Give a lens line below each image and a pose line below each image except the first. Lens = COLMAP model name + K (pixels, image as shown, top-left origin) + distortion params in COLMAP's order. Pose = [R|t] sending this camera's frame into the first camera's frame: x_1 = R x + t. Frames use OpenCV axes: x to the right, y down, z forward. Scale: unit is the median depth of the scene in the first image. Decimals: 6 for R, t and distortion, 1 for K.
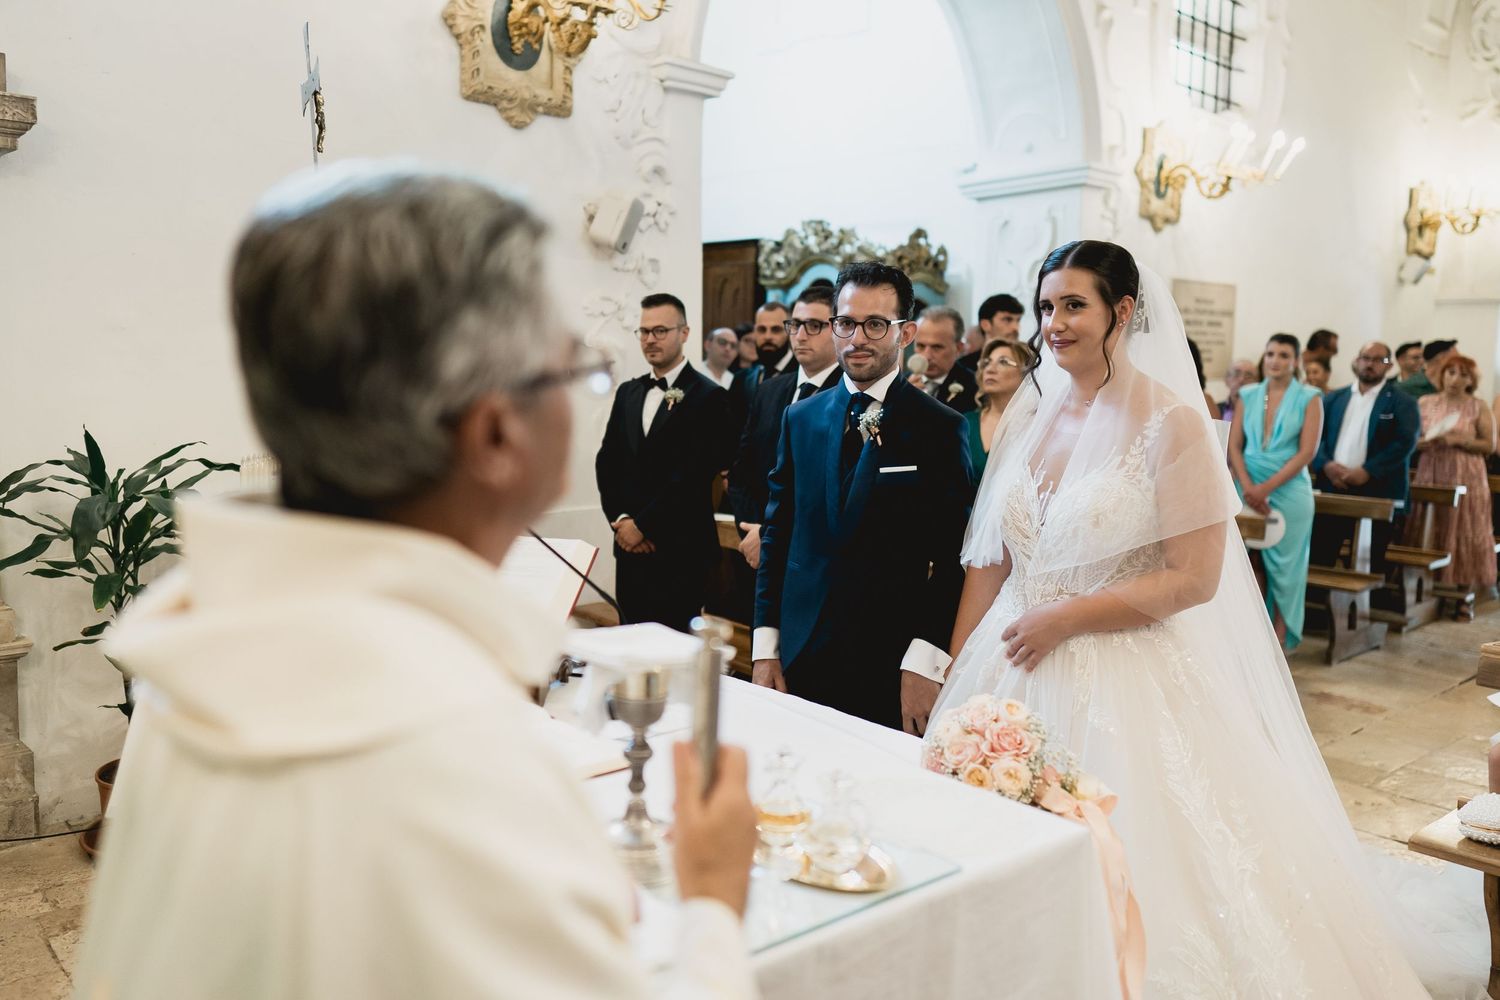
lens RADIAL K [[1190.8, 0, 721.1], [0, 1190.8, 443.1], [0, 0, 1]] dist [0.003846, 0.002010]
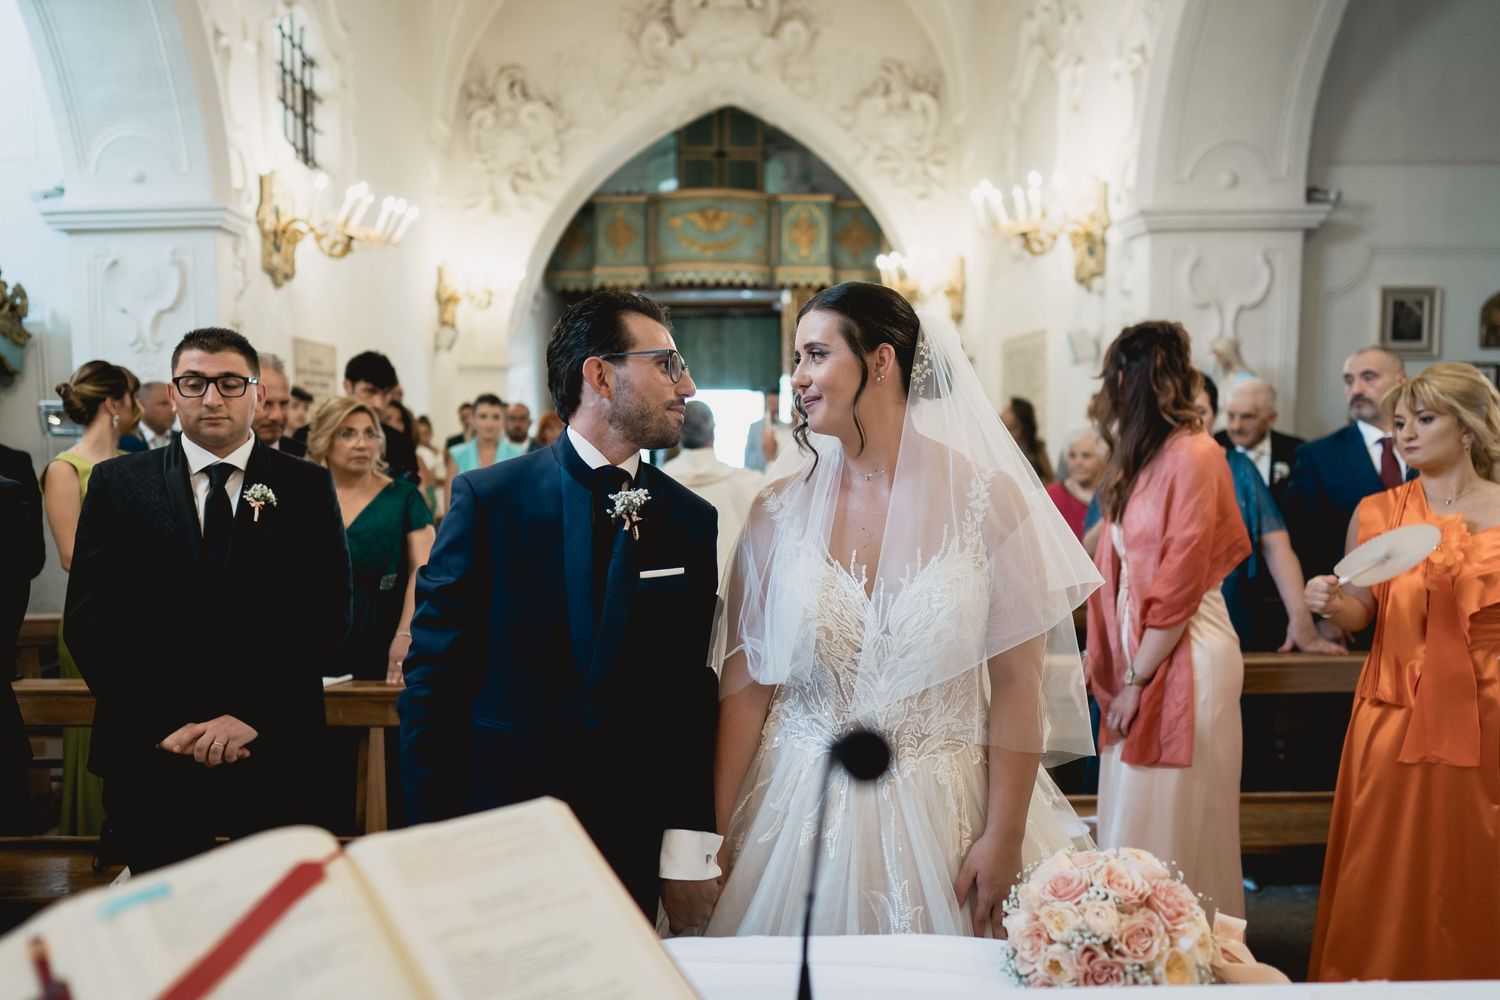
lens RADIAL K [[1115.9, 0, 722.4], [0, 1115.9, 500.4], [0, 0, 1]] dist [0.000969, 0.000388]
pose [[0.633404, -0.074585, 0.770218, -0.105003], [0.072871, 0.996670, 0.036586, -0.015781], [-0.770382, 0.032953, 0.636730, 0.172259]]
